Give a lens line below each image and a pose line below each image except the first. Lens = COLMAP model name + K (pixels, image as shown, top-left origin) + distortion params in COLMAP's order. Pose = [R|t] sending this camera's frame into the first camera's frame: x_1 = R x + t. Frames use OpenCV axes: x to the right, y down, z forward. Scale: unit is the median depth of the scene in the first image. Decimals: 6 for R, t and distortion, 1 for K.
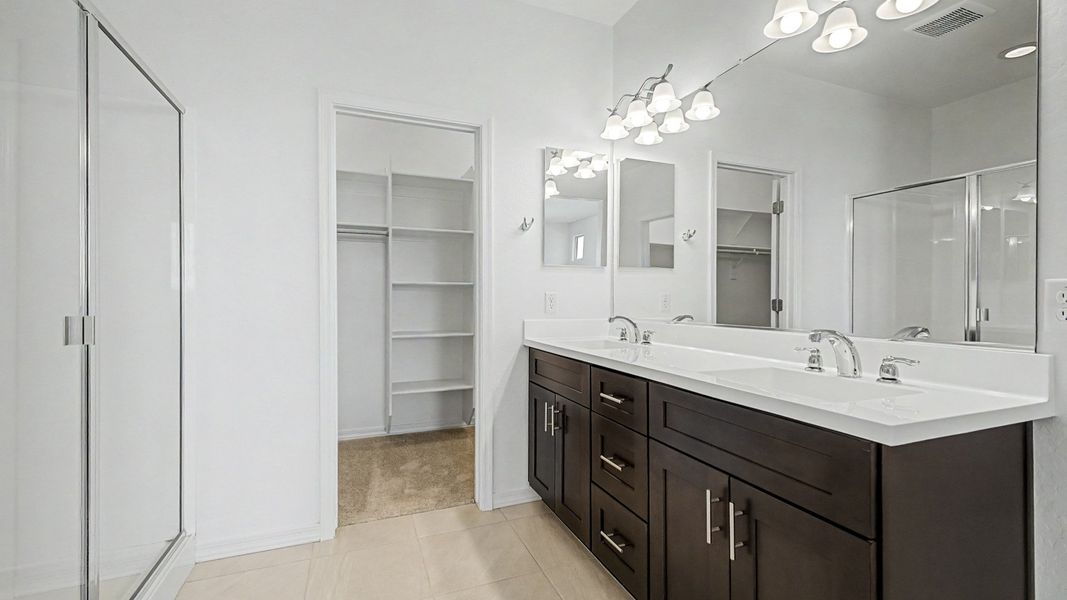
lens RADIAL K [[418.6, 0, 532.9], [0, 418.6, 296.5], [0, 0, 1]] dist [0.001012, -0.000349]
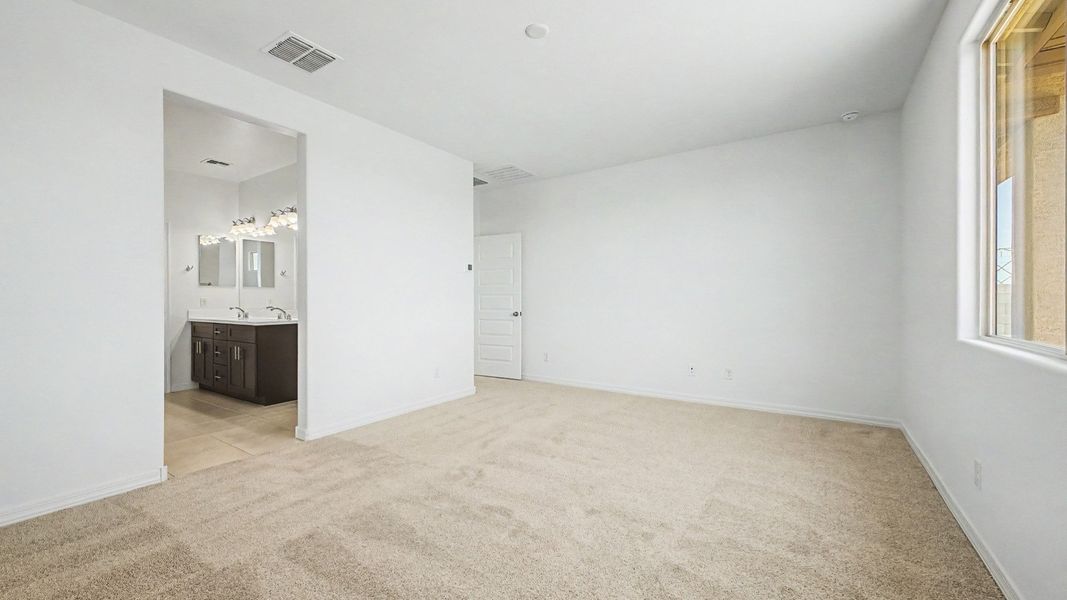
lens RADIAL K [[418.6, 0, 532.9], [0, 418.6, 296.5], [0, 0, 1]] dist [0.001012, -0.000349]
pose [[0.831661, -0.000024, 0.555284, 0.276998], [-0.010158, 0.999832, 0.015258, -0.071131], [-0.555191, -0.018330, 0.831521, -1.979654]]
